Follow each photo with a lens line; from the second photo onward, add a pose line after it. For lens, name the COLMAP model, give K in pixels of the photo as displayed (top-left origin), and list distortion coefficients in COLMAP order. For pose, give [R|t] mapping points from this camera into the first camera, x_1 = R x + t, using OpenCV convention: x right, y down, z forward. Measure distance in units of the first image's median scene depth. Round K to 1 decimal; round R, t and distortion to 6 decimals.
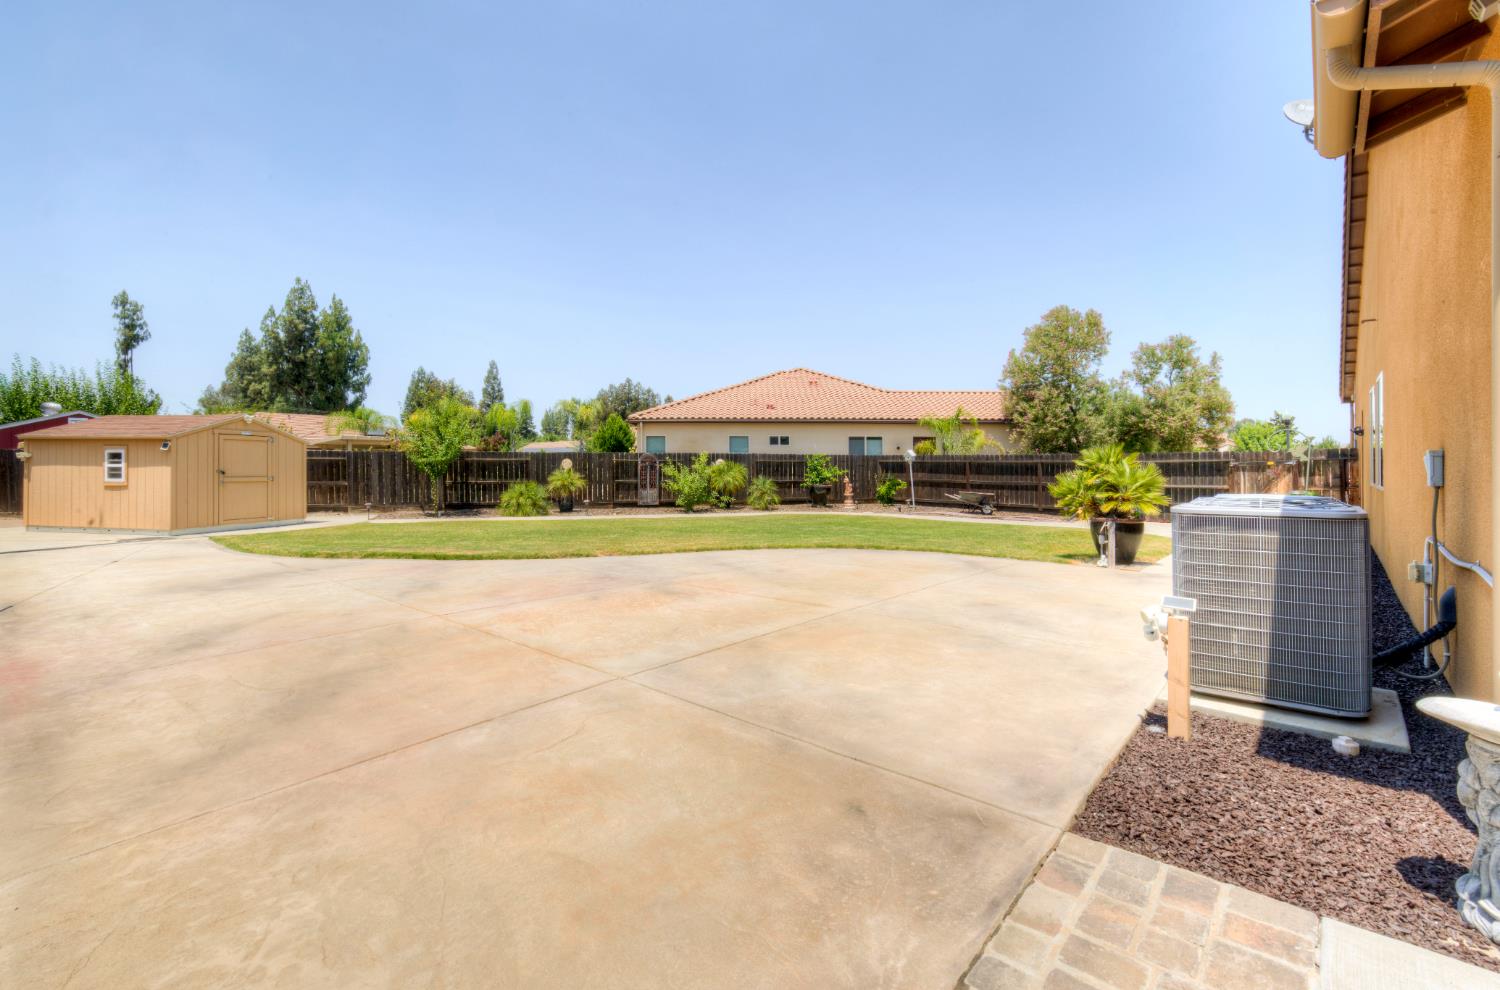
lens RADIAL K [[683.7, 0, 764.2], [0, 683.7, 487.0], [0, 0, 1]] dist [0.007691, 0.000241]
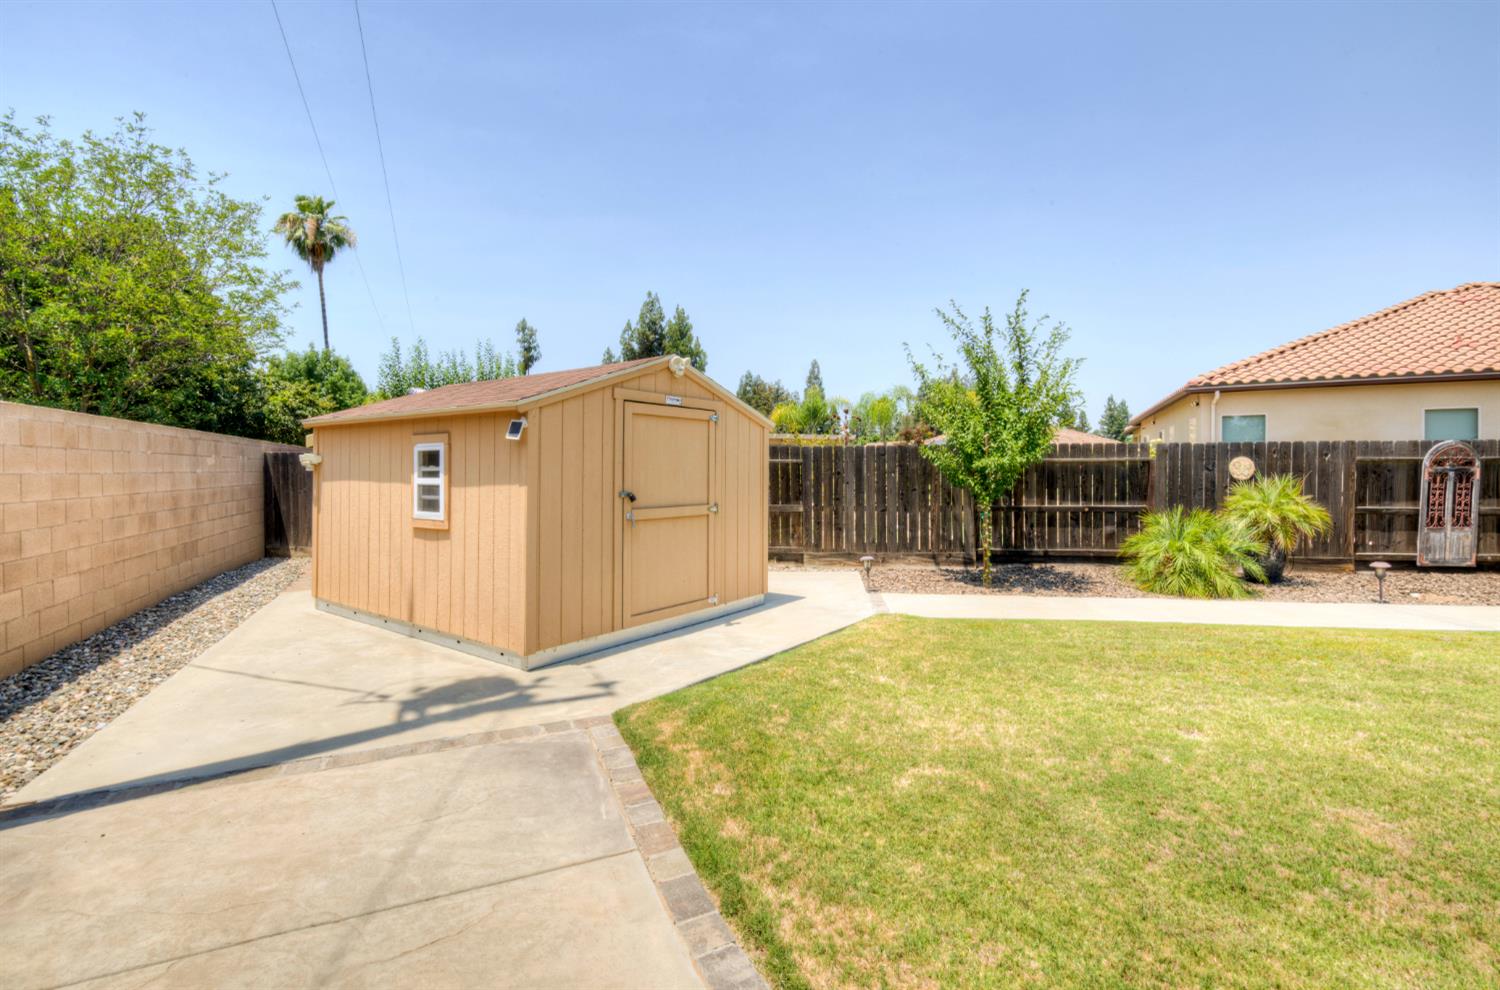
lens RADIAL K [[683.7, 0, 740.8], [0, 683.7, 489.9], [0, 0, 1]] dist [0.007691, 0.000241]
pose [[0.901332, 0.007971, -0.433055, -0.386570], [-0.007182, 0.999968, 0.003458, -0.018973], [0.433069, -0.000007, 0.901361, 0.463210]]
